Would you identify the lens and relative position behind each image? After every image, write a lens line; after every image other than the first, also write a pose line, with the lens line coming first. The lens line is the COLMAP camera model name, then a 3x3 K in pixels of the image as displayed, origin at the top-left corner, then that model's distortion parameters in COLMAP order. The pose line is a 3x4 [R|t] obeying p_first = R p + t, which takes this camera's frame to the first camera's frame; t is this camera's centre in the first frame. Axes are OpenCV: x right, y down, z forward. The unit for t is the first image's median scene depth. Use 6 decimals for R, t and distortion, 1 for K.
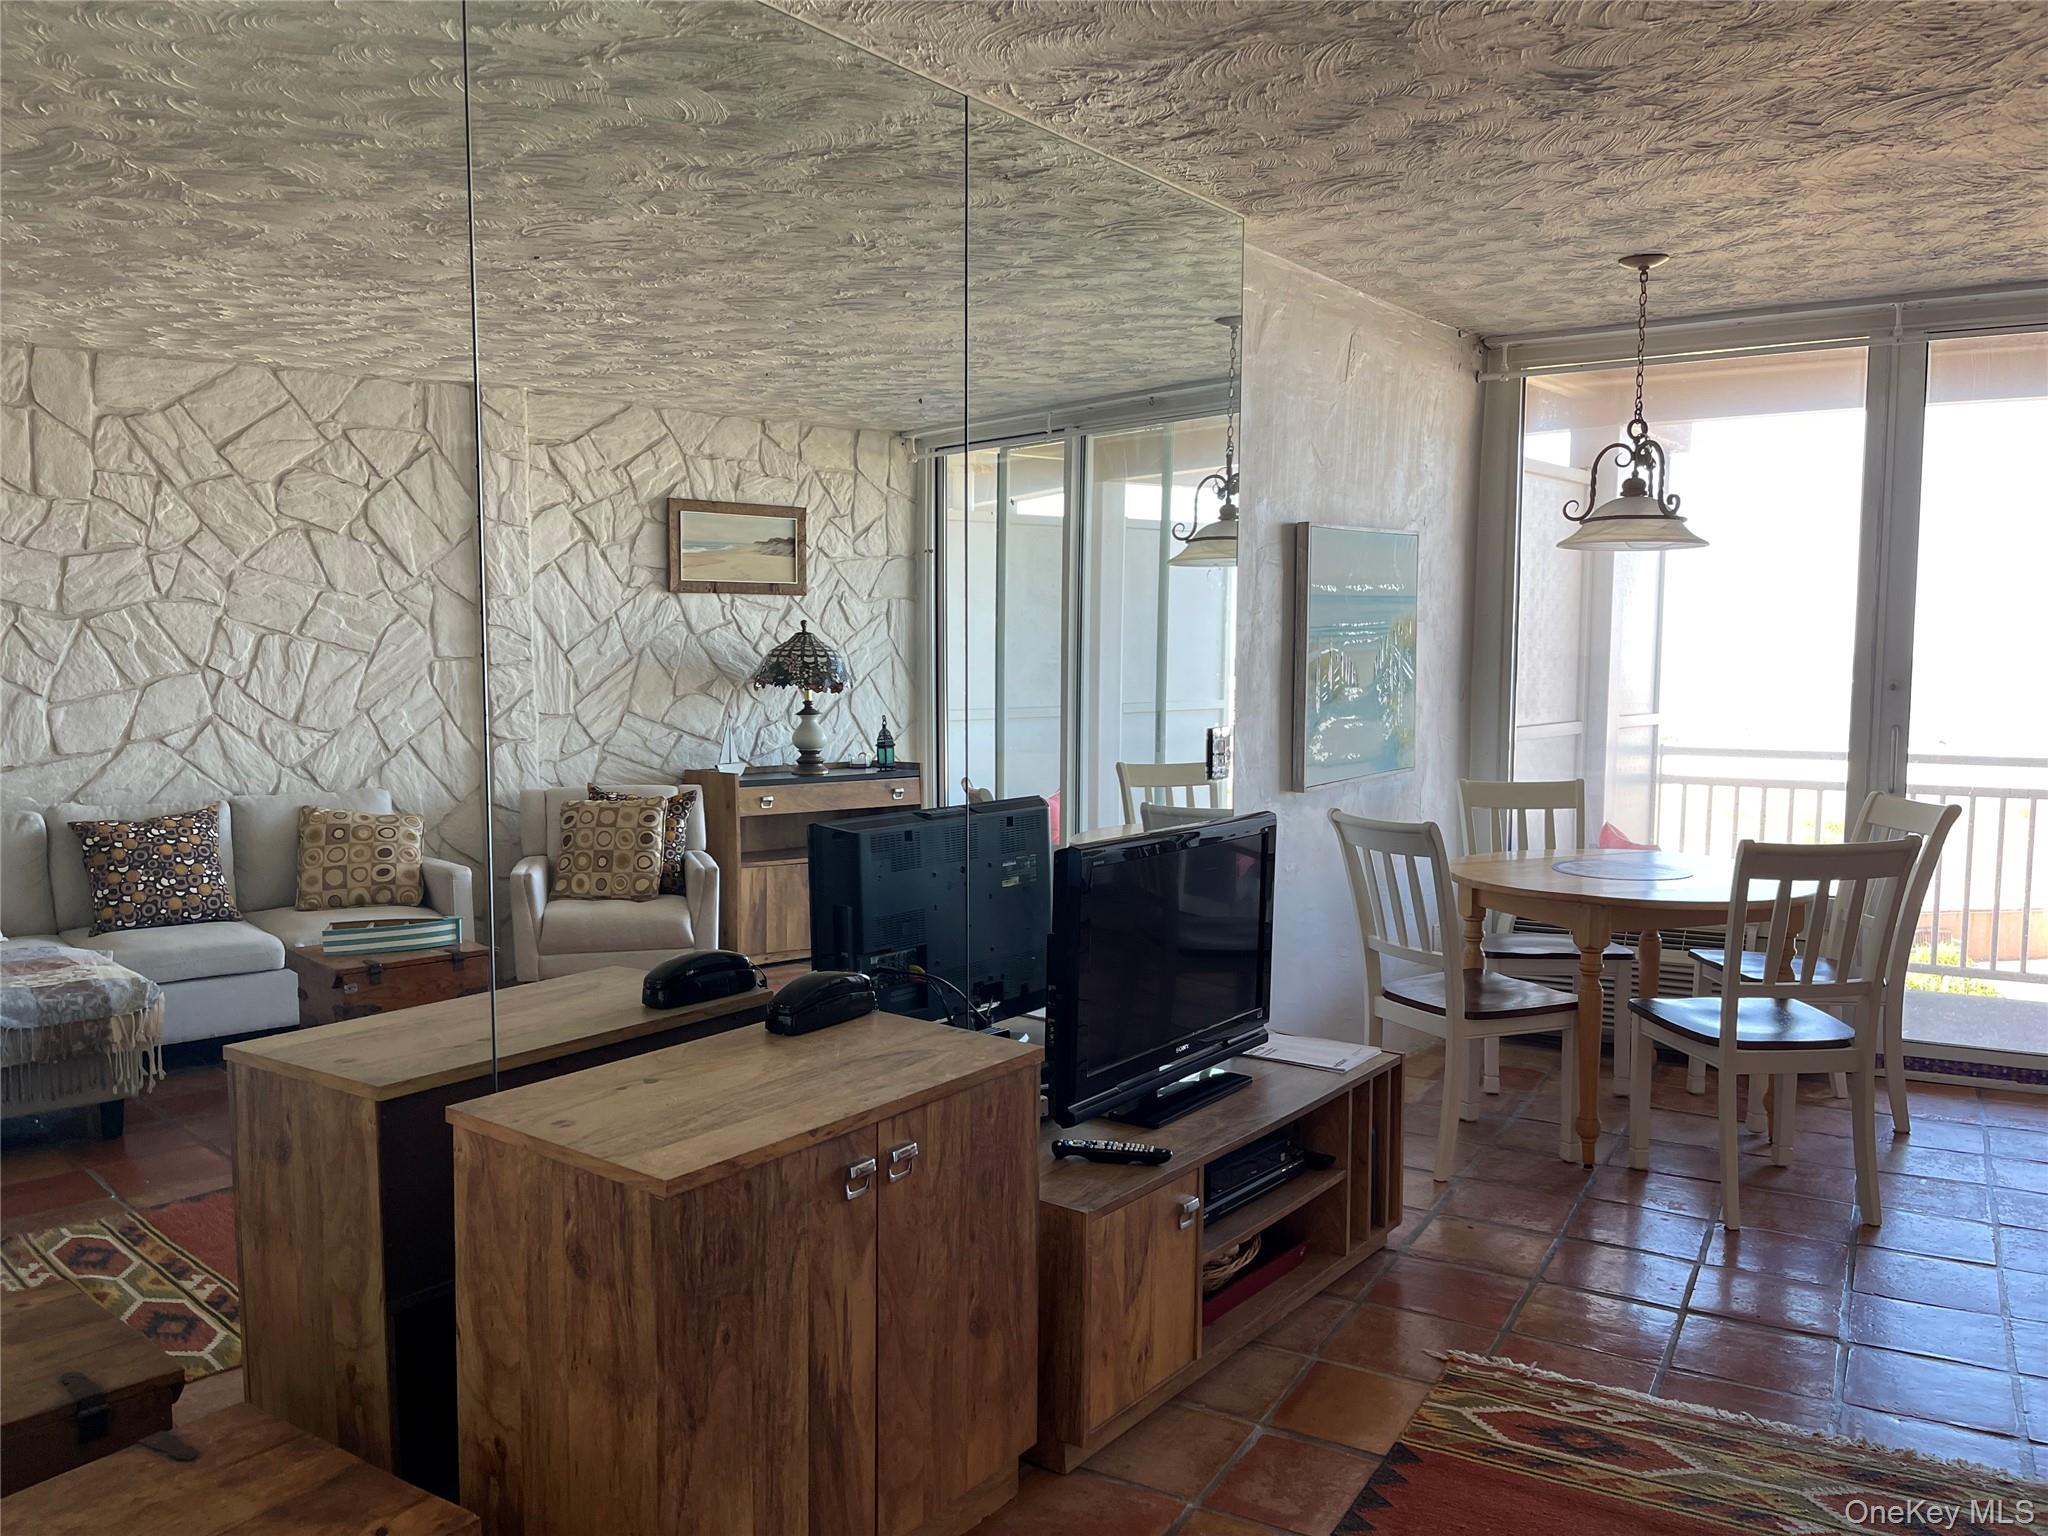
lens RADIAL K [[1512.5, 0, 1018.4], [0, 1512.5, 784.8], [0, 0, 1]] dist [0.075112, -0.102239]
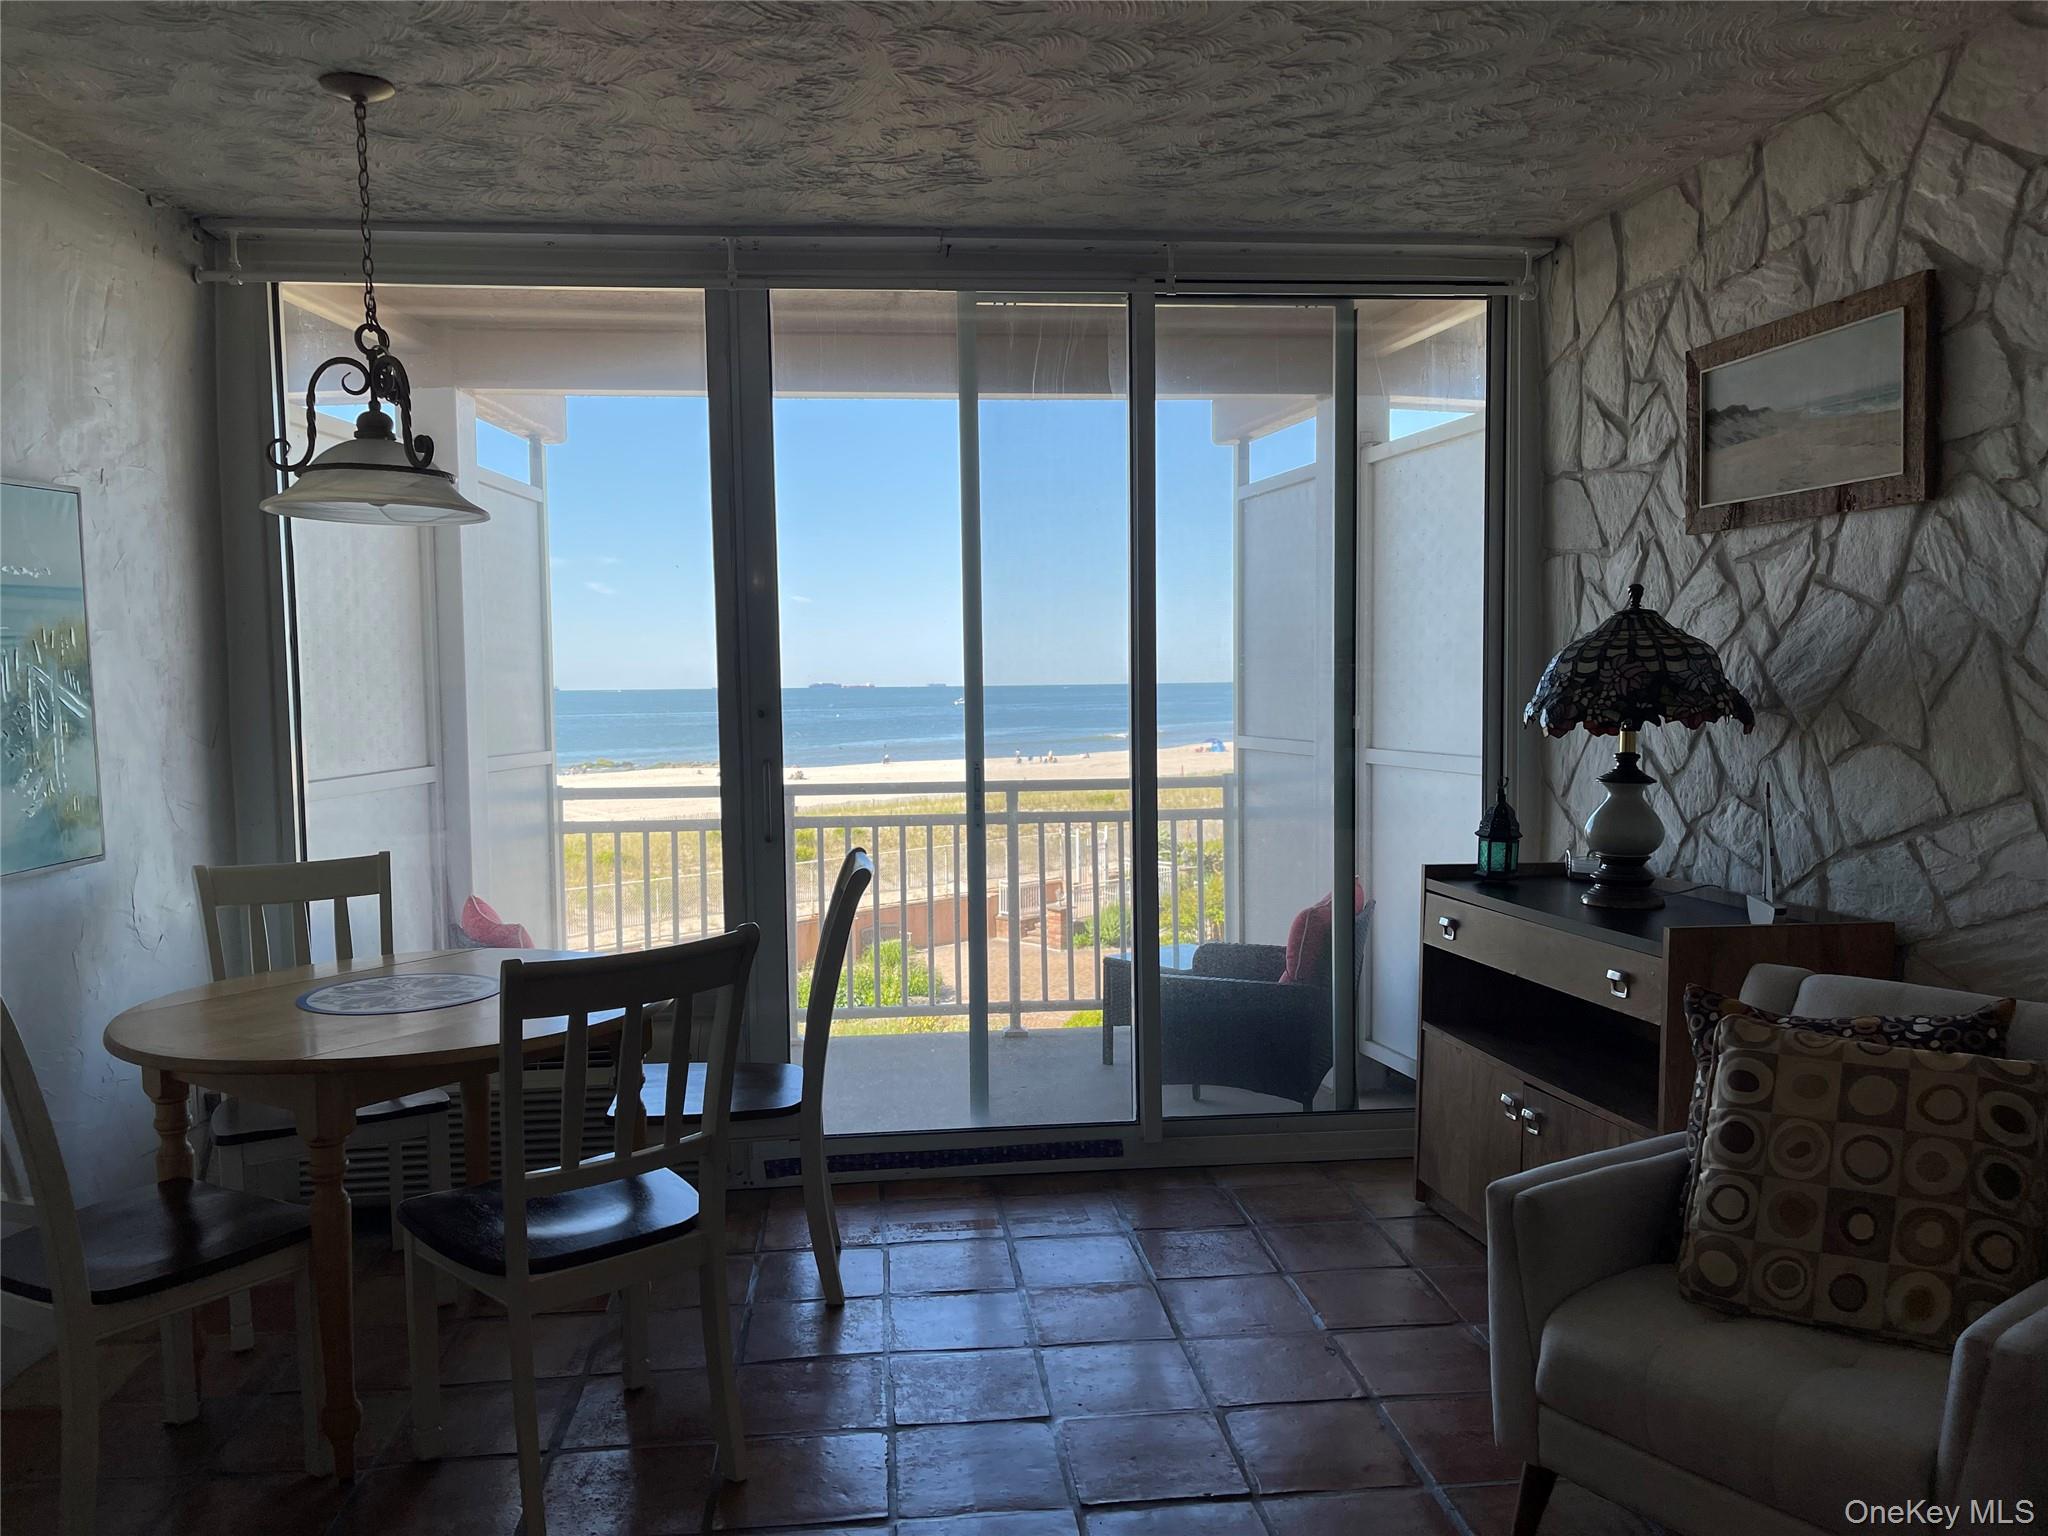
lens RADIAL K [[1532.2, 0, 1003.5], [0, 1532.2, 777.4], [0, 0, 1]] dist [0.084585, -0.095491]
pose [[0.813865, -0.050286, 0.578874, 0.241564], [0.066007, 0.997800, -0.006125, -0.019516], [-0.577293, 0.043195, 0.815394, 0.312154]]
